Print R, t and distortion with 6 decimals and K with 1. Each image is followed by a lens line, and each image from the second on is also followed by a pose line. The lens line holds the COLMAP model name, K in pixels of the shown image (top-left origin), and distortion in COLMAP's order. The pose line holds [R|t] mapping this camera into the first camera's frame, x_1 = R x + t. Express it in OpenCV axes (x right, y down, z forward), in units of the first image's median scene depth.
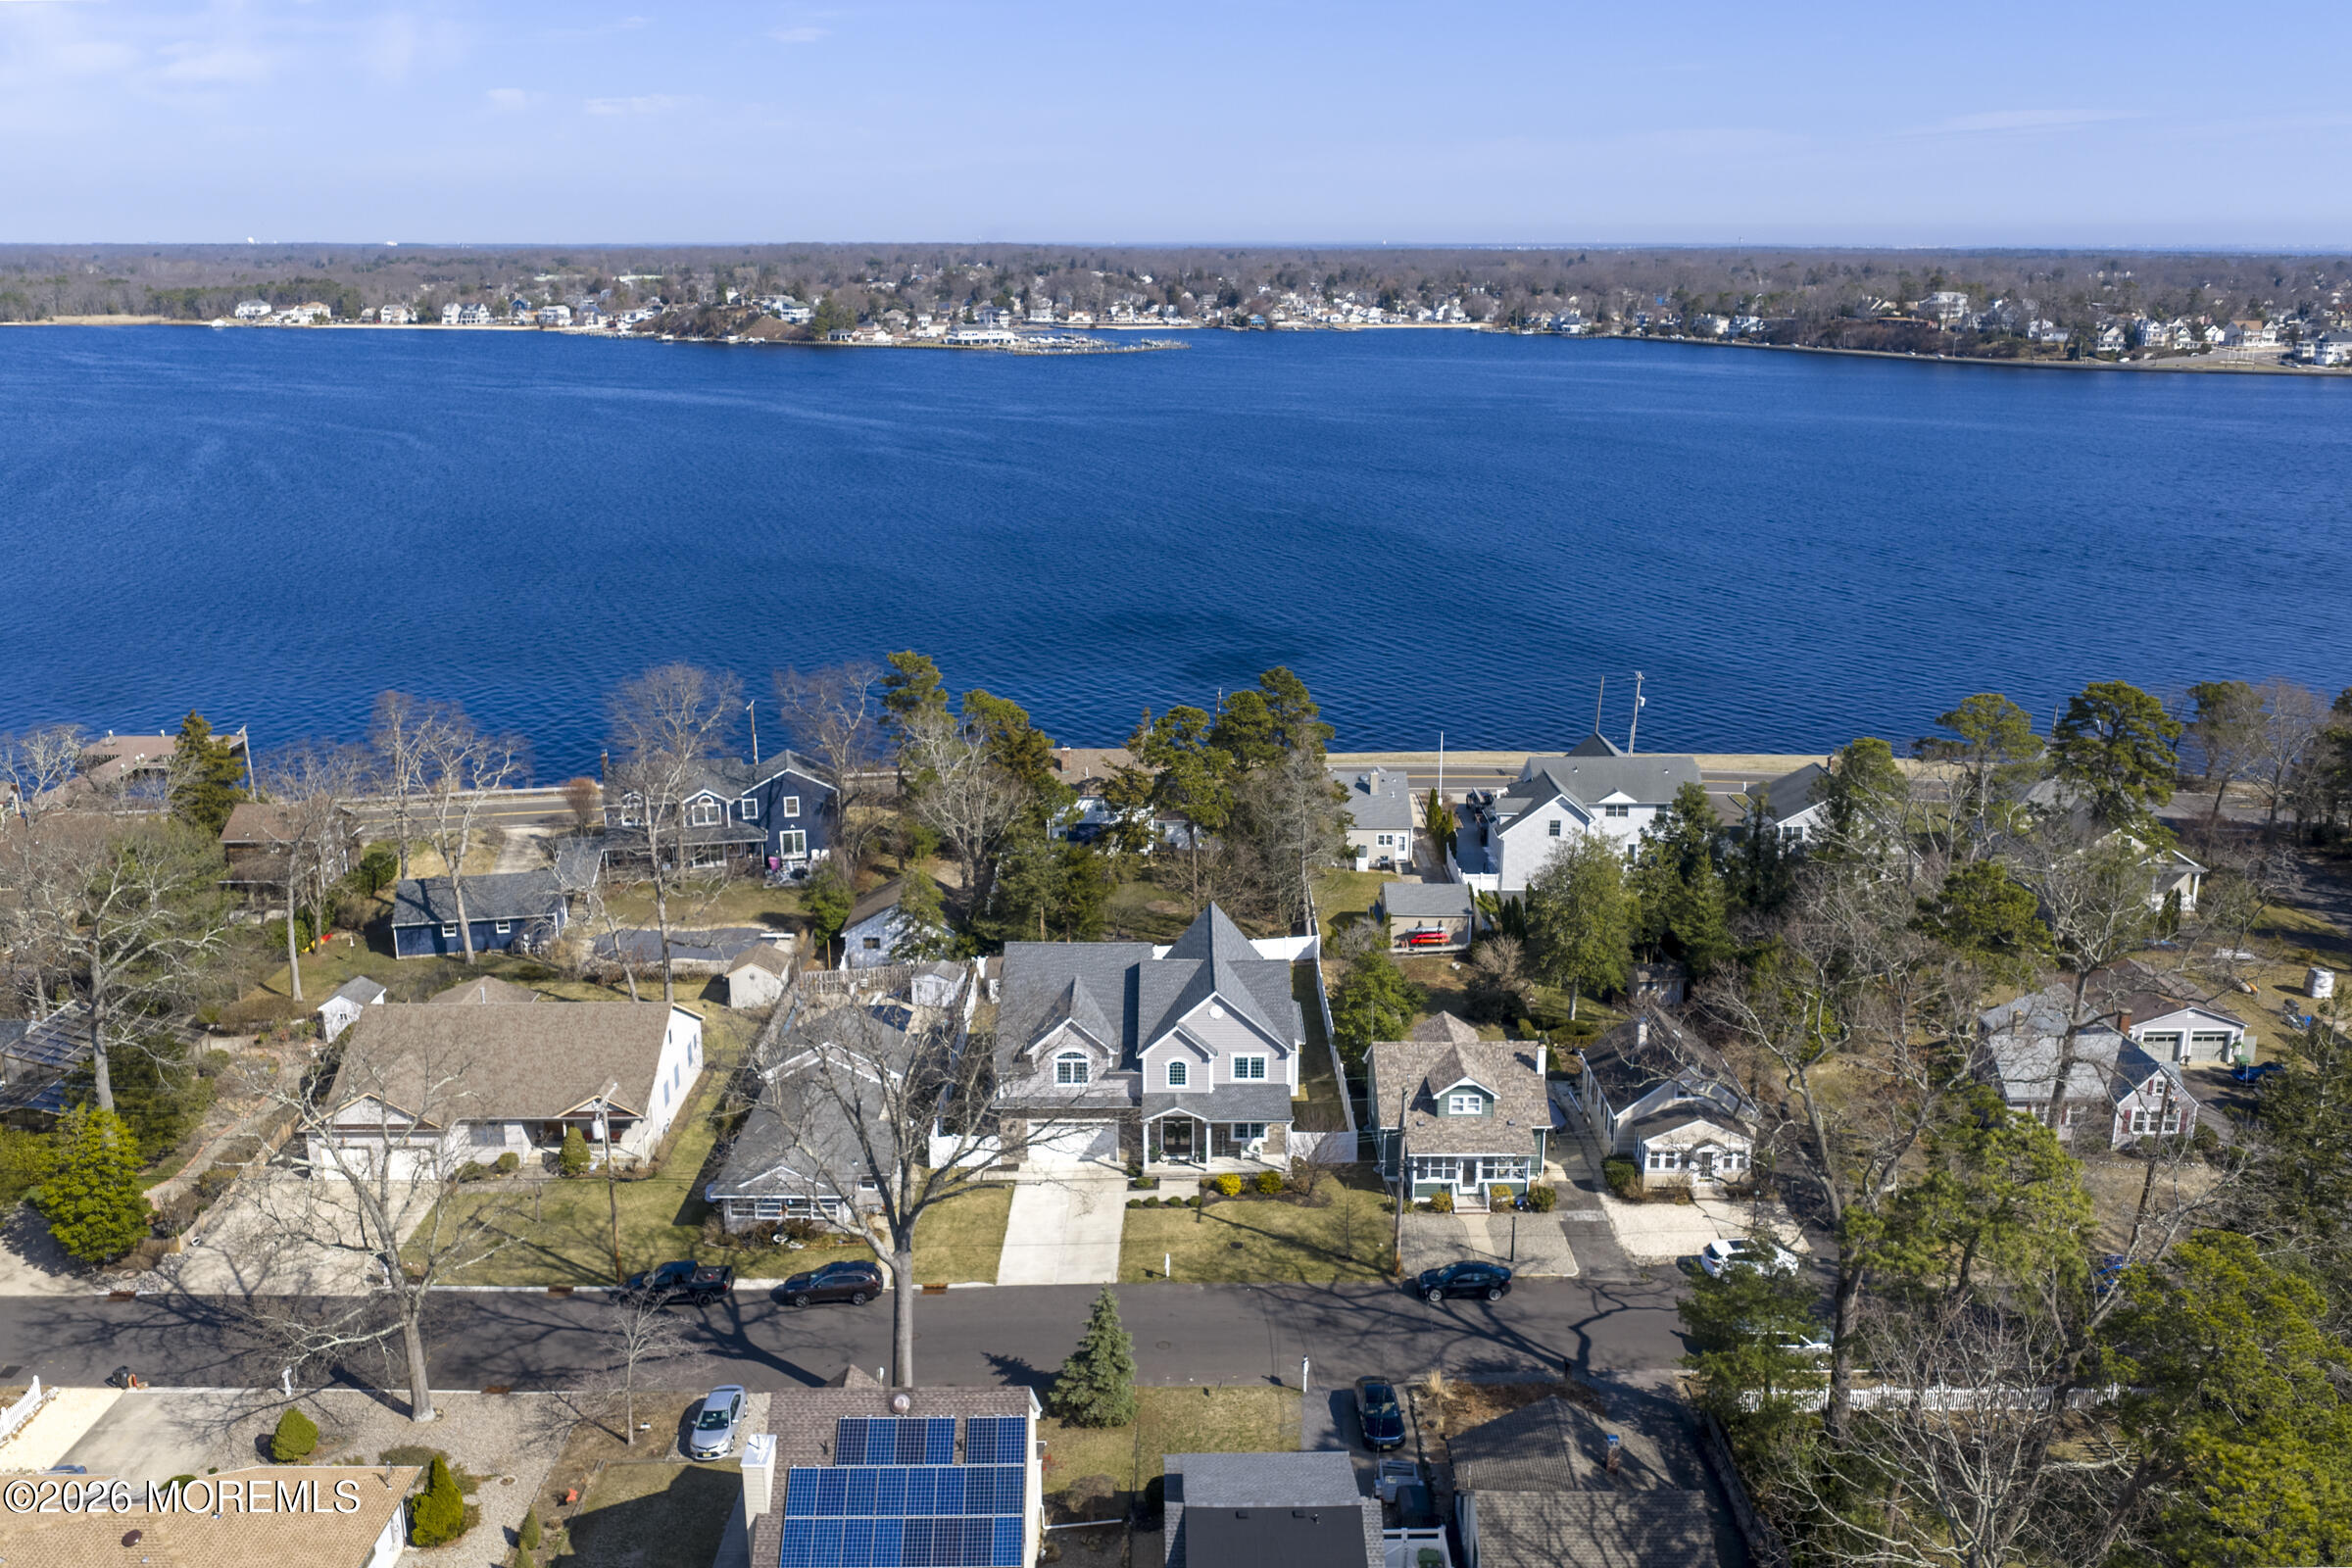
lens RADIAL K [[1968.7, 0, 1176.0], [0, 1968.7, 784.0], [0, 0, 1]] dist [0.012287, -0.020506]
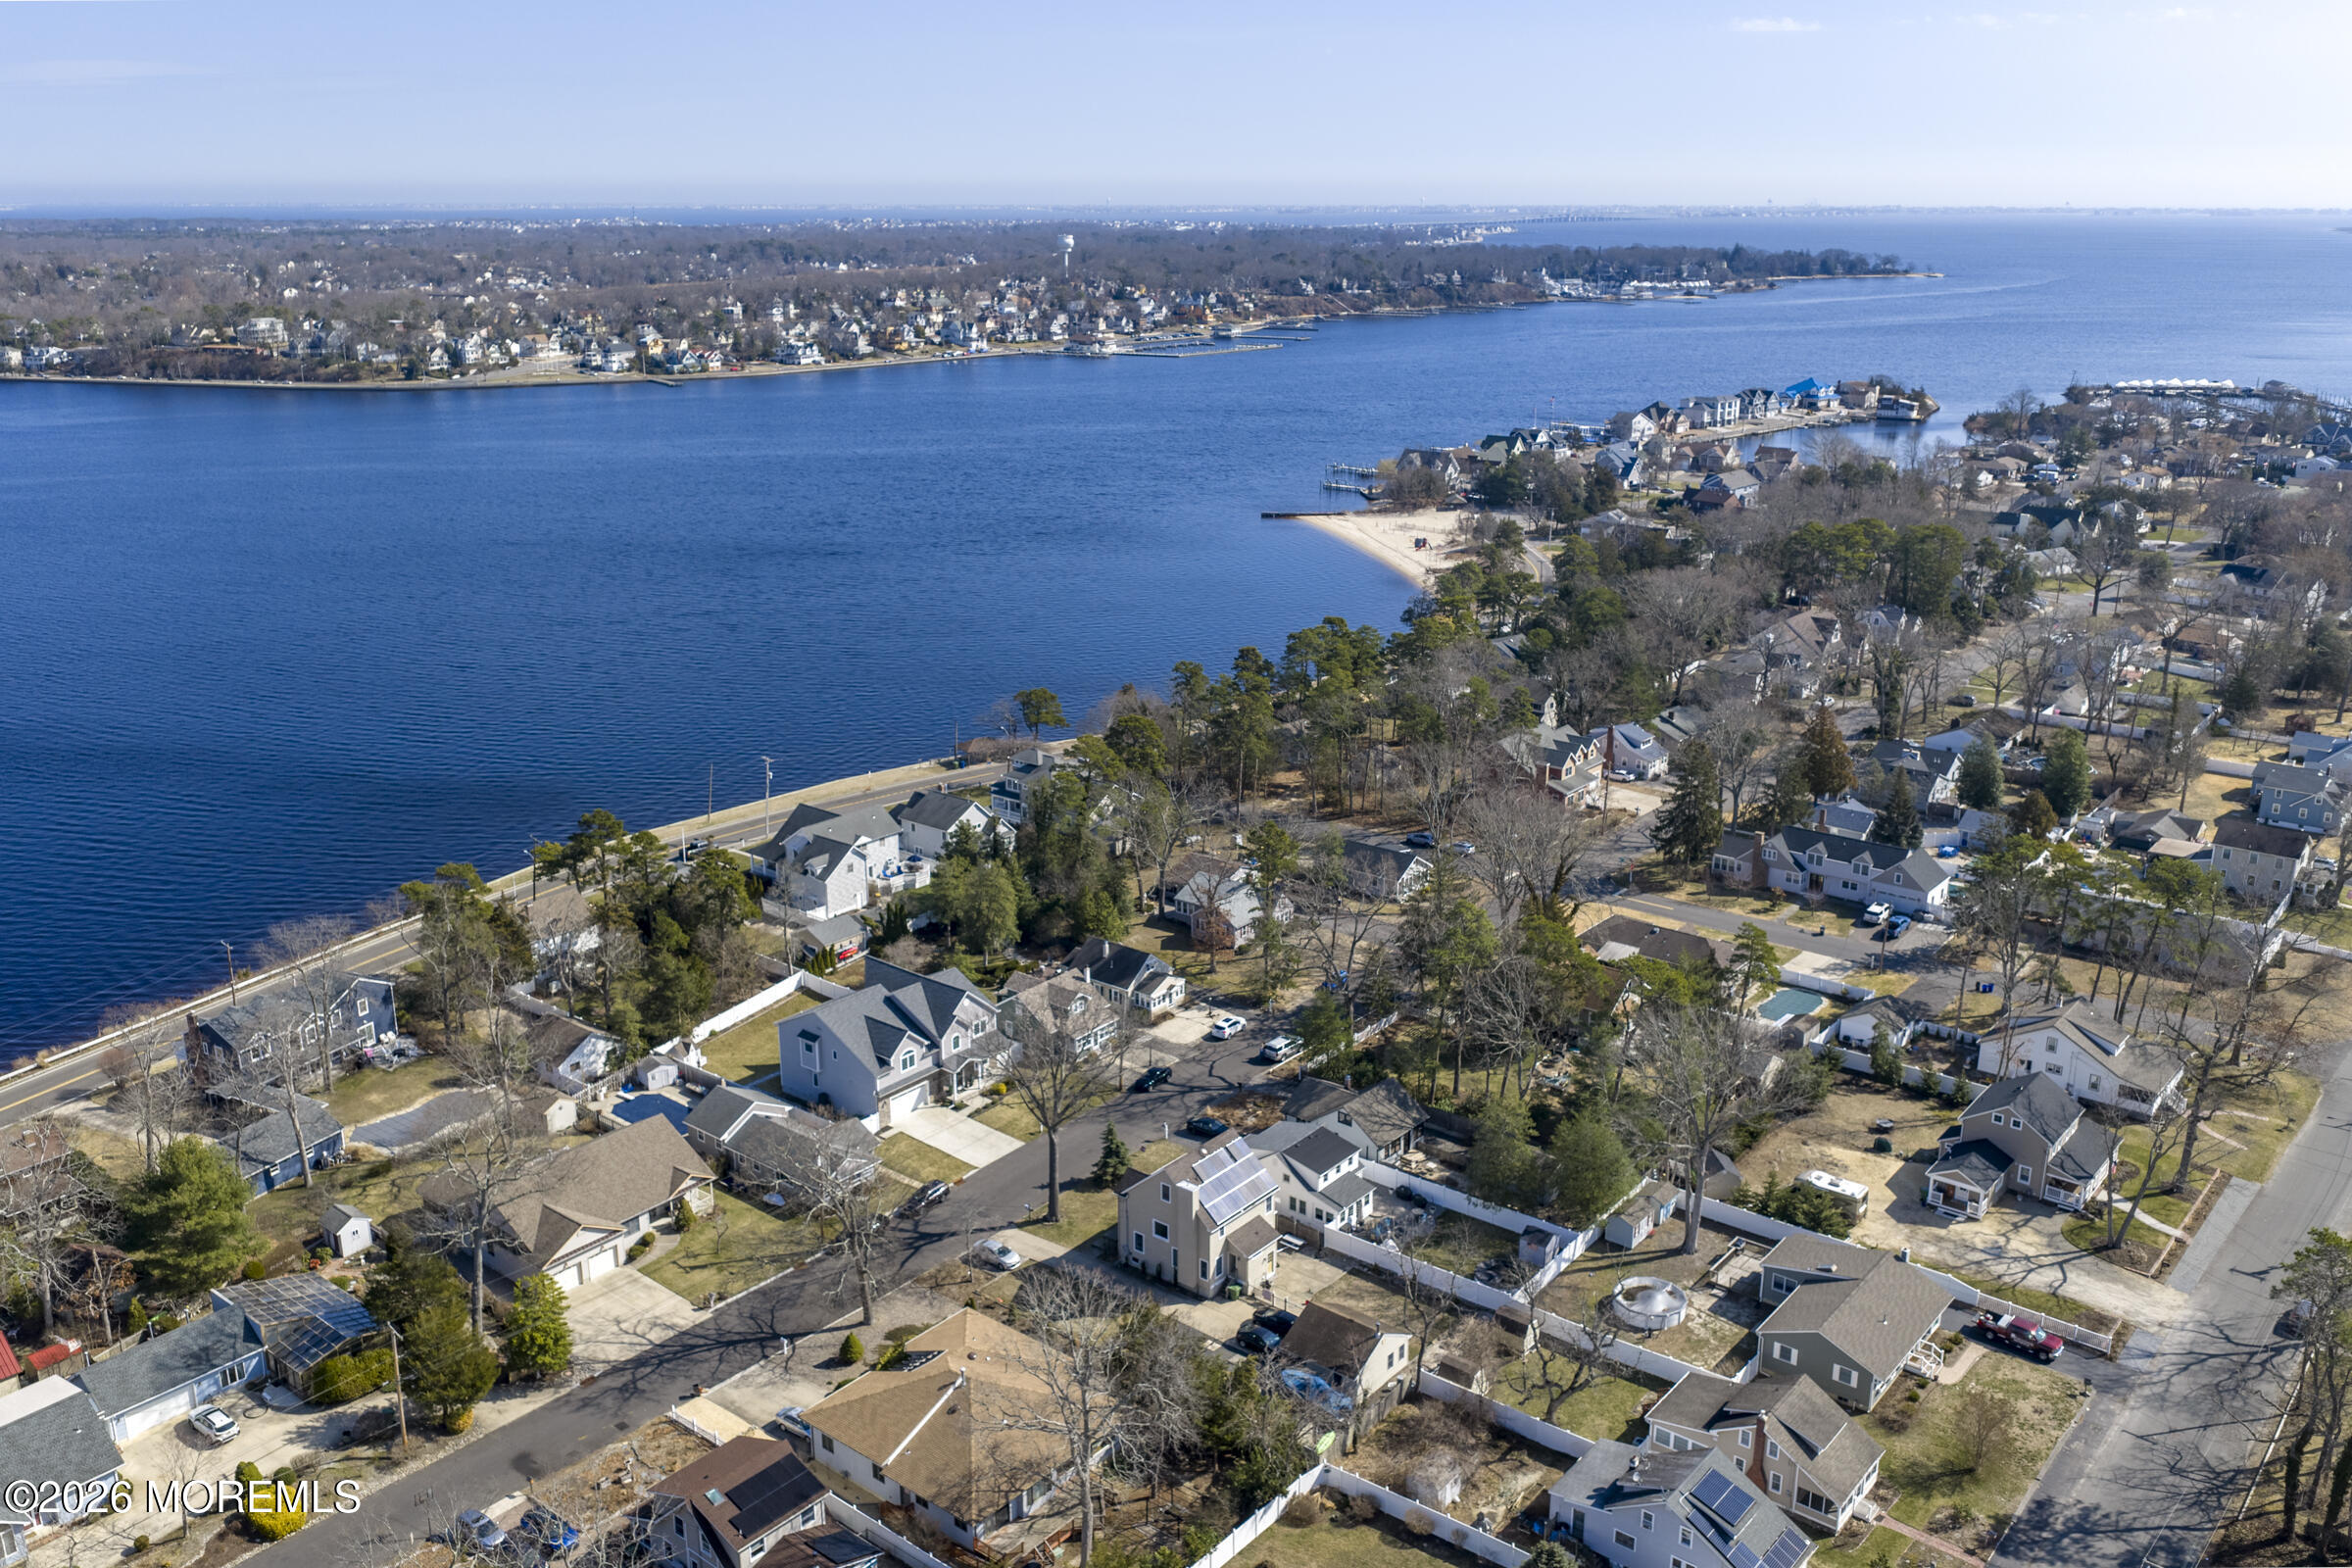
lens RADIAL K [[1962.5, 0, 1176.0], [0, 1962.5, 784.0], [0, 0, 1]] dist [0.008003, -0.009467]
pose [[0.634685, -0.224588, 0.739415, -0.892168], [0.207616, 0.971214, 0.116785, -0.194643], [-0.744359, 0.079393, 0.663043, -0.277514]]
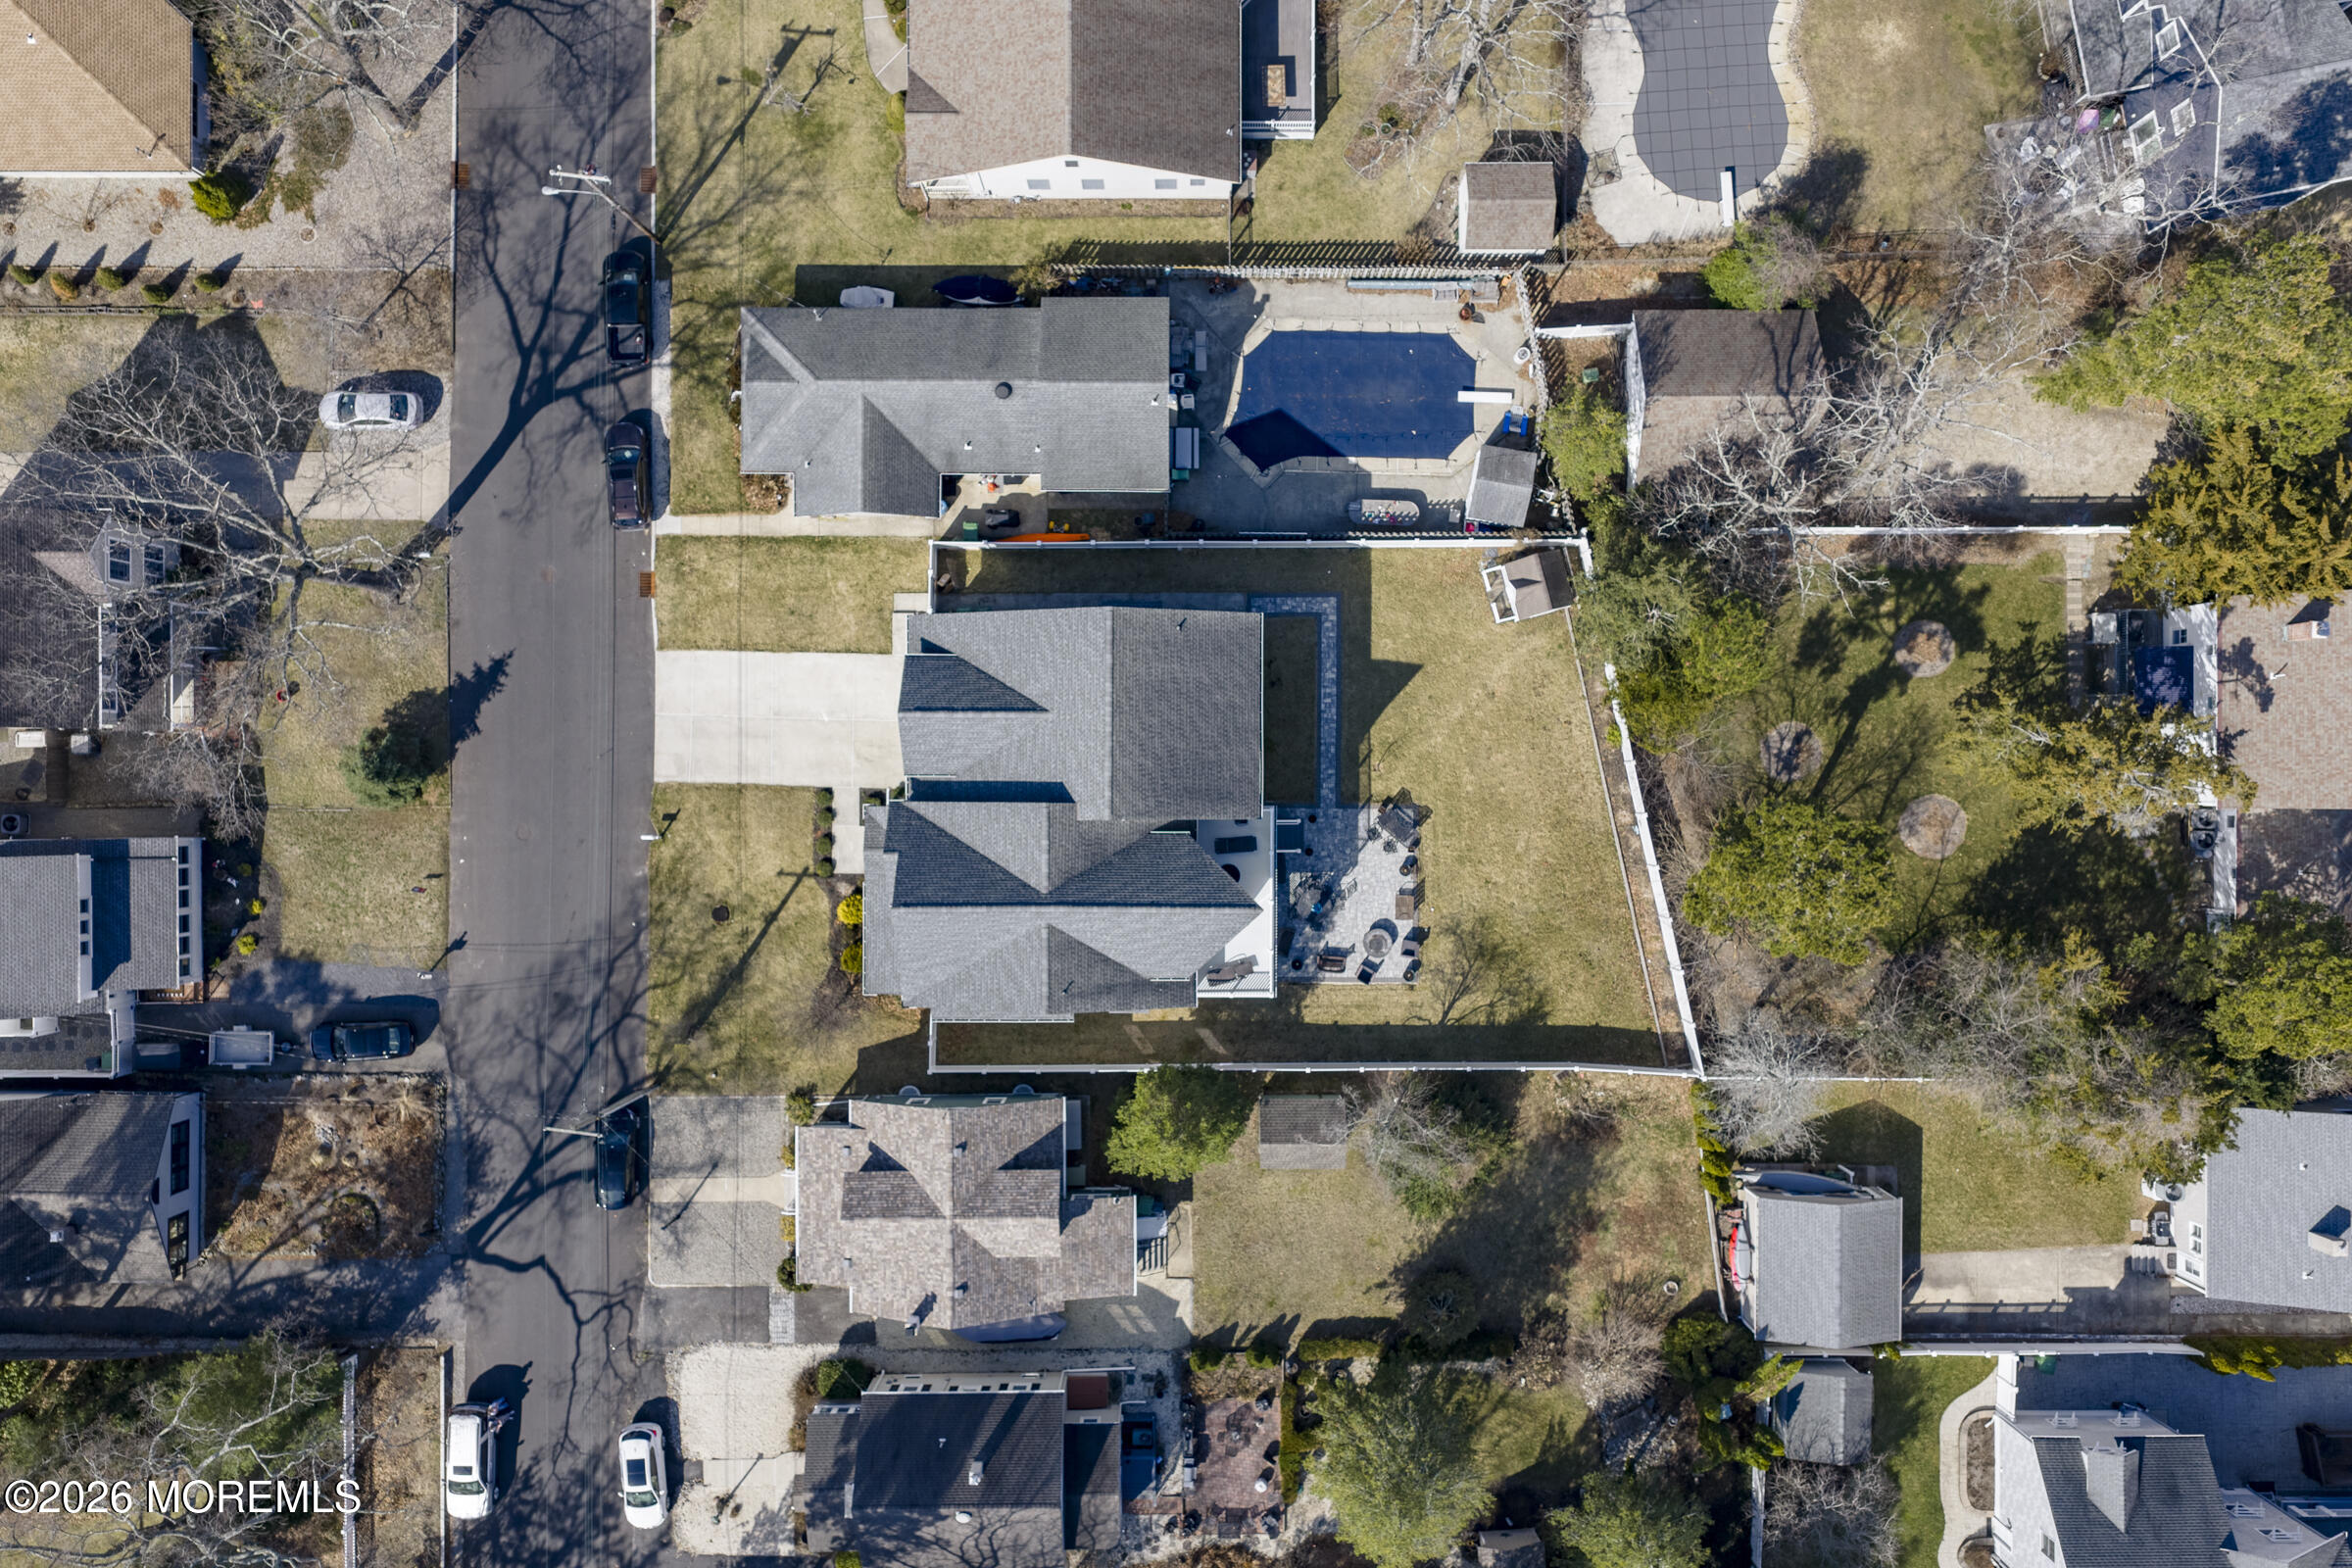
lens RADIAL K [[1947.9, 0, 1176.0], [0, 1947.9, 784.0], [0, 0, 1]] dist [0.020336, -0.041216]
pose [[-0.000431, 0.999996, -0.002754, -0.018723], [-0.268482, 0.002537, 0.963281, -0.488419], [0.963285, 0.001155, 0.268480, 0.700429]]
